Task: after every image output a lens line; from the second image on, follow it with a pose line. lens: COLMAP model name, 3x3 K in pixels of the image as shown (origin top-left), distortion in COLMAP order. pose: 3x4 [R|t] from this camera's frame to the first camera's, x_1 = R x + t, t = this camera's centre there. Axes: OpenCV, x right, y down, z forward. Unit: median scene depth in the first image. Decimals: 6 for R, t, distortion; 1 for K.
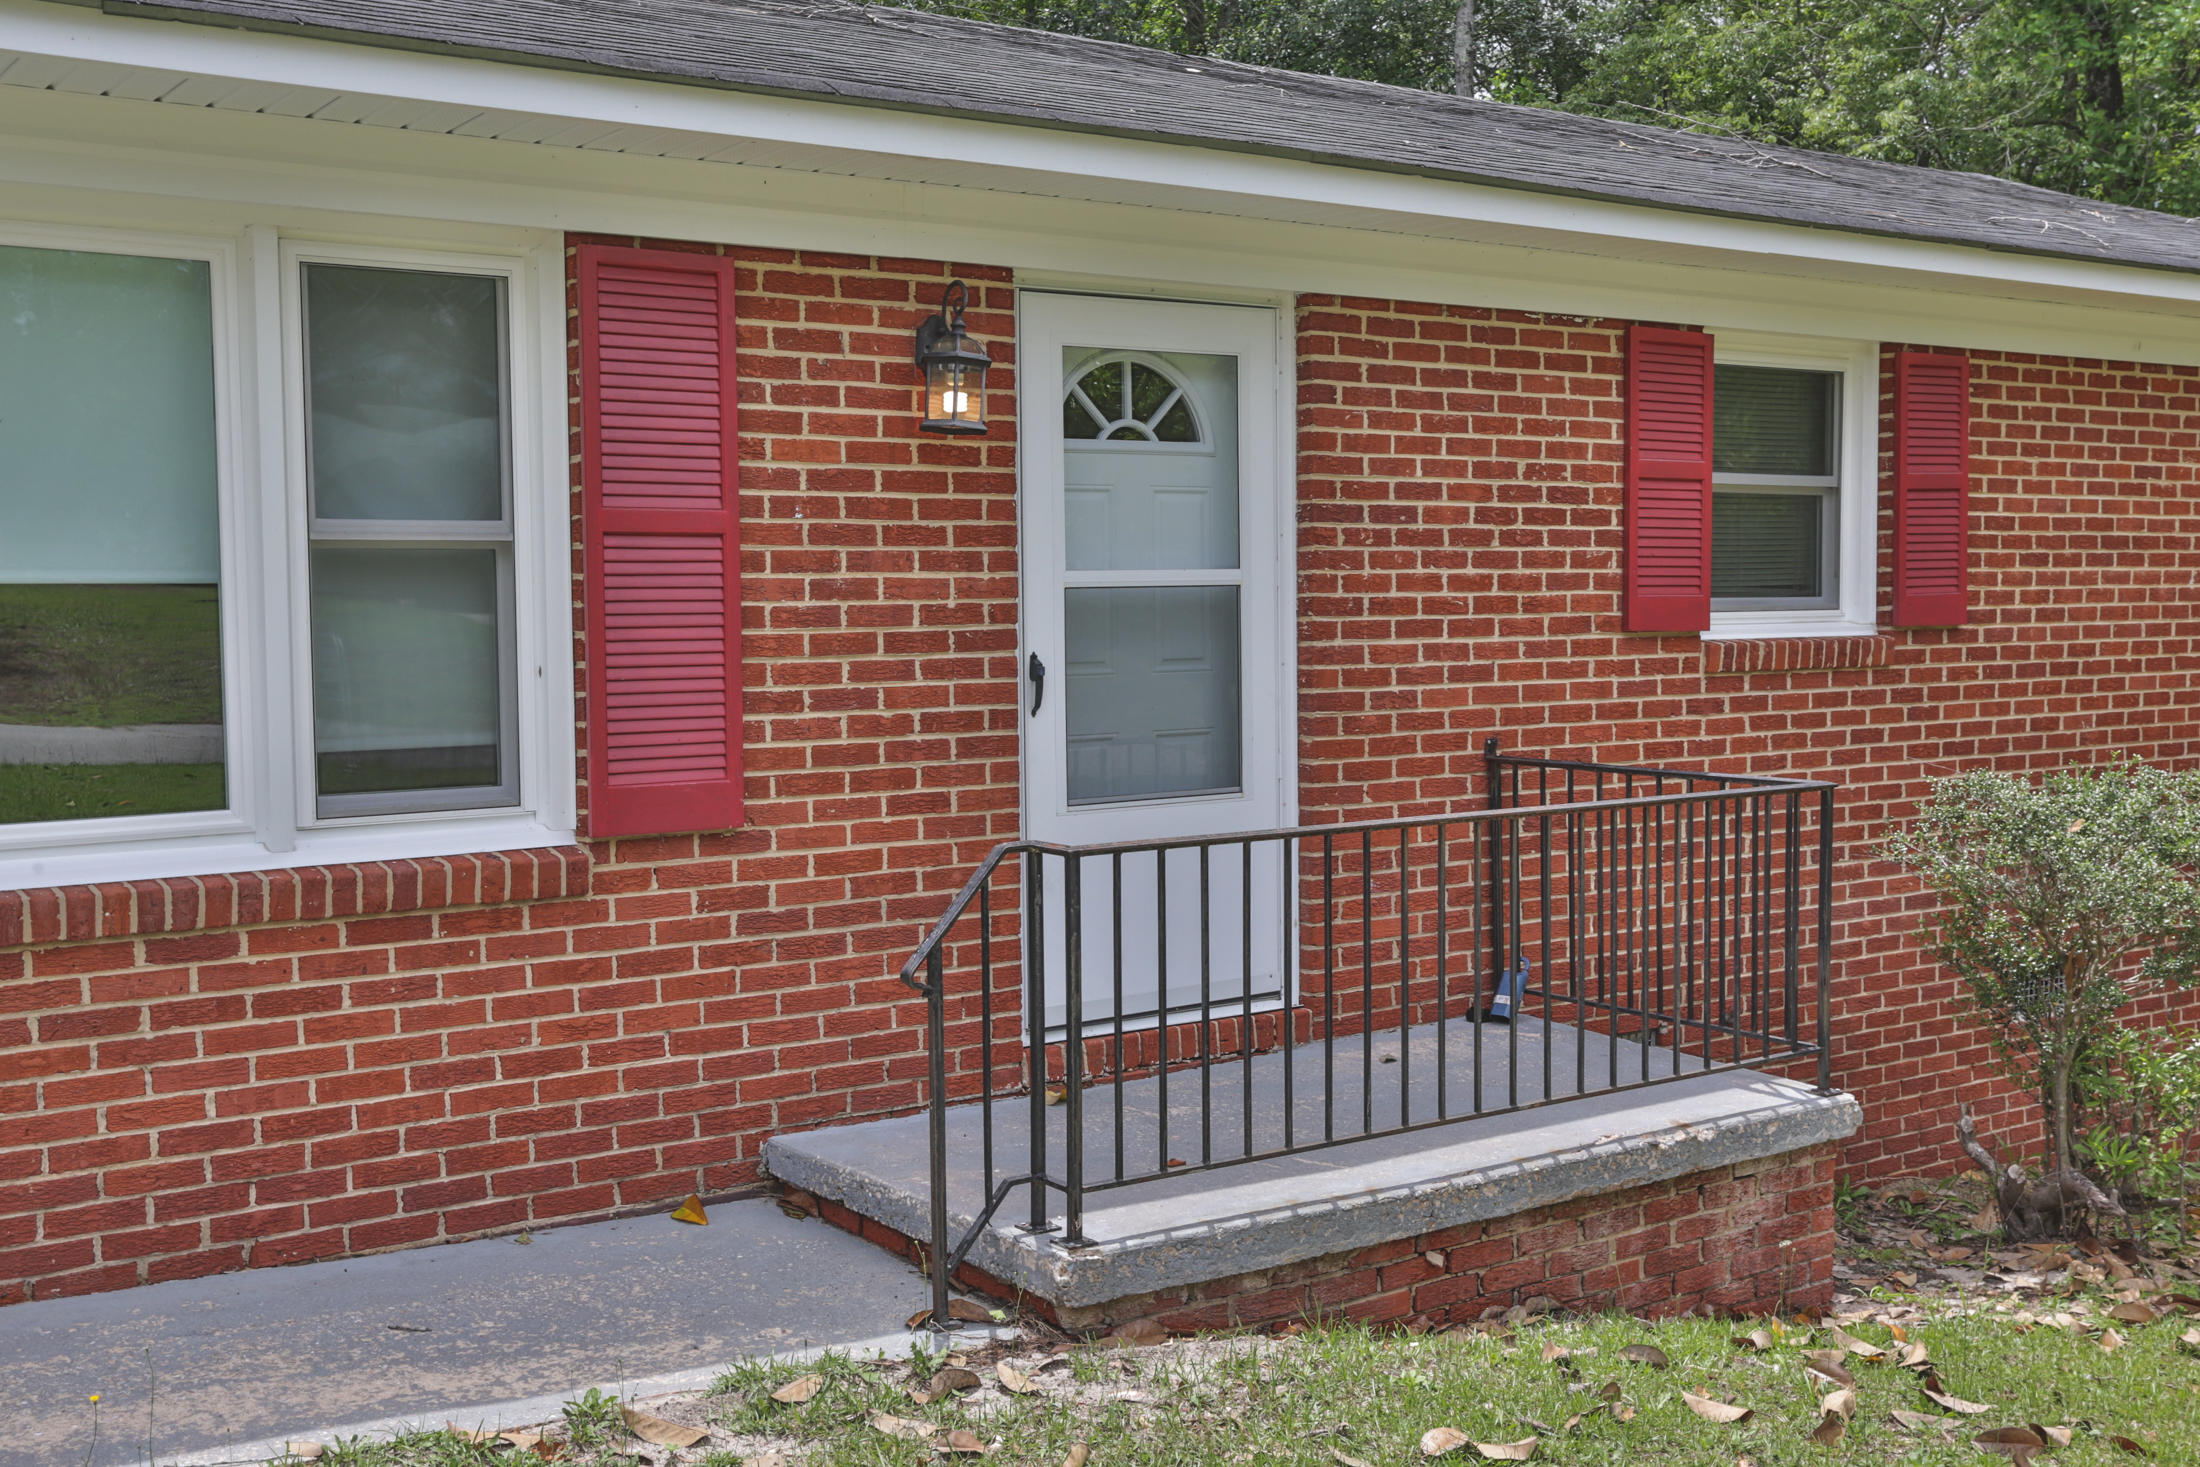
lens RADIAL K [[2308.5, 0, 1100.0], [0, 2308.5, 733.5], [0, 0, 1]] dist [0.021346, 0.012205]
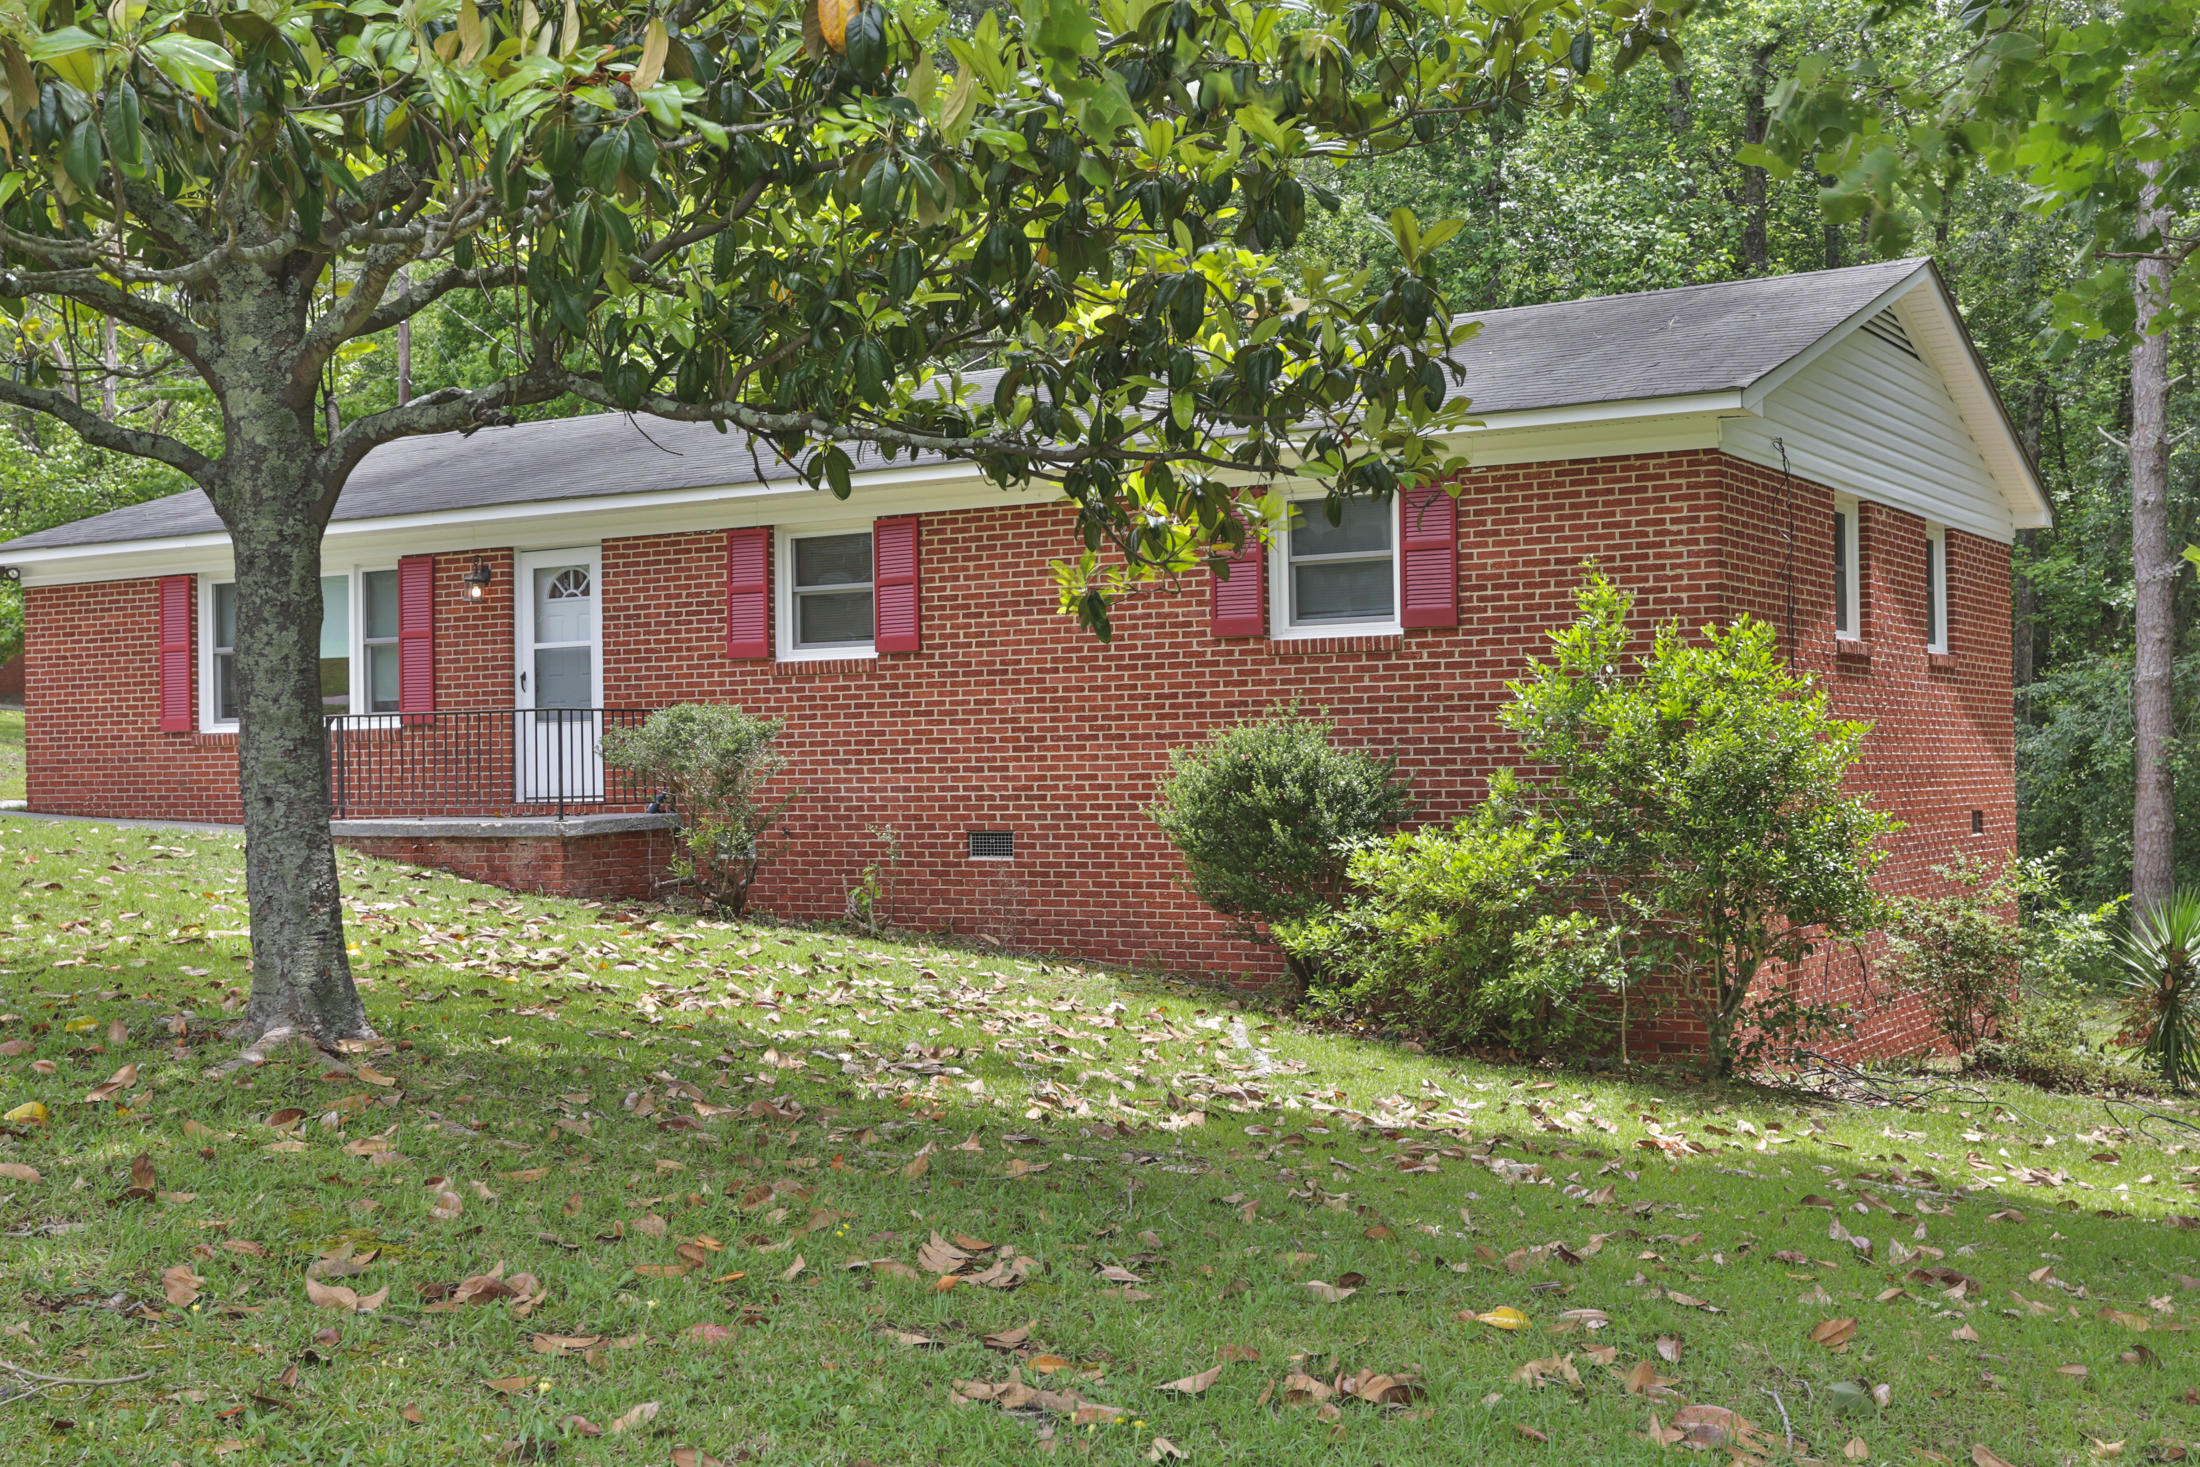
lens RADIAL K [[2621.4, 0, 1100.0], [0, 2621.4, 733.5], [0, 0, 1]] dist [0.006501, 0.017535]
pose [[0.382888, -0.011653, -0.923721, 3.081338], [-0.045702, 0.998457, -0.031540, 0.107806], [0.922664, 0.054292, 0.381764, 0.354985]]
